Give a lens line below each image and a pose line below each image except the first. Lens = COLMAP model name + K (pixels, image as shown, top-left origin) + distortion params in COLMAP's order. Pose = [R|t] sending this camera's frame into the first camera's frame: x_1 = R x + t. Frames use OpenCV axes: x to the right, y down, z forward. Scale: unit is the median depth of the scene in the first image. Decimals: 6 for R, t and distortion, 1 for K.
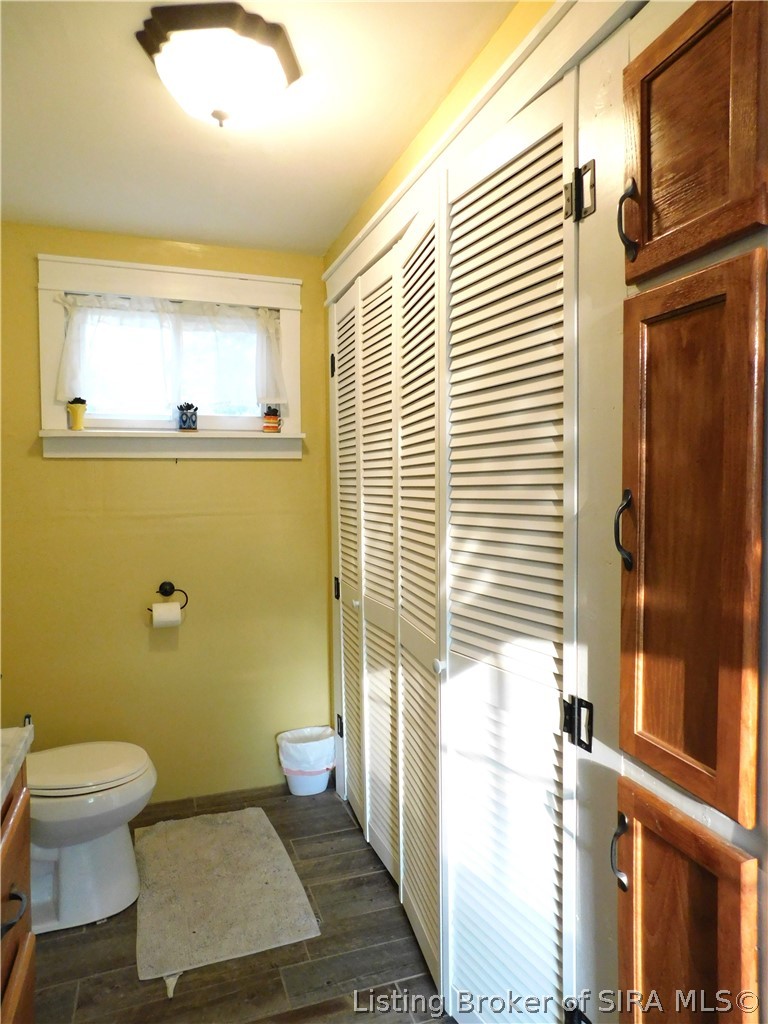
lens RADIAL K [[681.7, 0, 388.9], [0, 681.7, 497.9], [0, 0, 1]] dist [-0.062155, 0.052480]
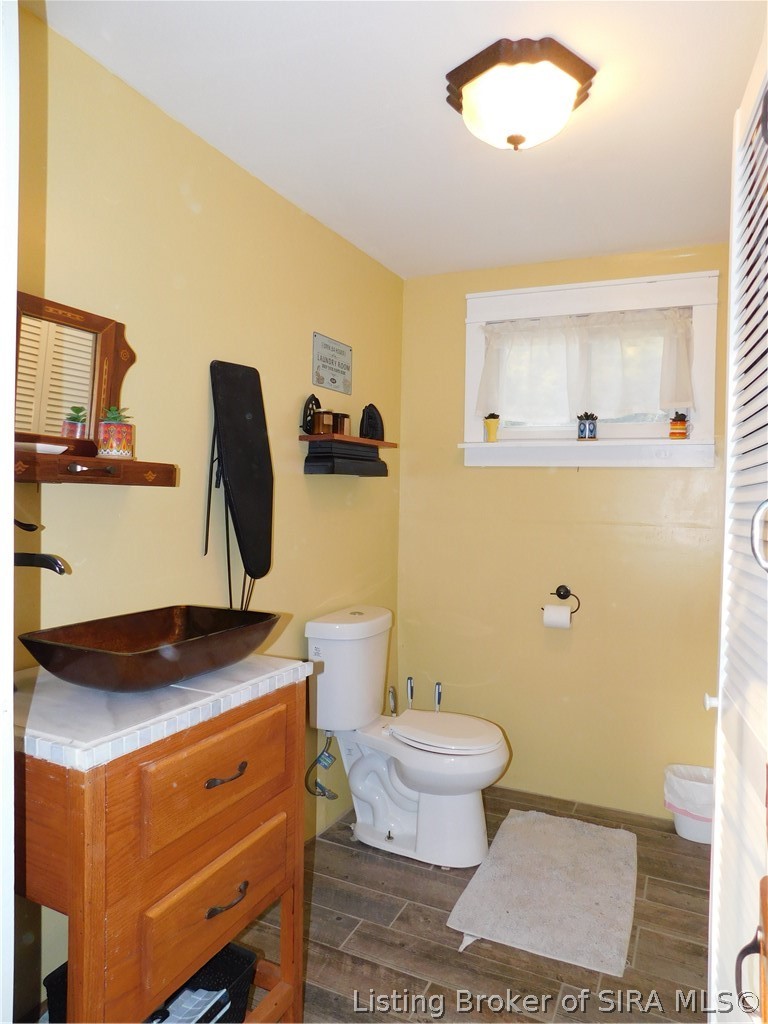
lens RADIAL K [[681.7, 0, 388.9], [0, 681.7, 497.9], [0, 0, 1]] dist [-0.062155, 0.052480]
pose [[0.708065, 0.025642, -0.705682, 0.225808], [-0.044589, 0.998970, -0.008440, 0.011016], [0.704738, 0.037442, 0.708479, 0.071545]]
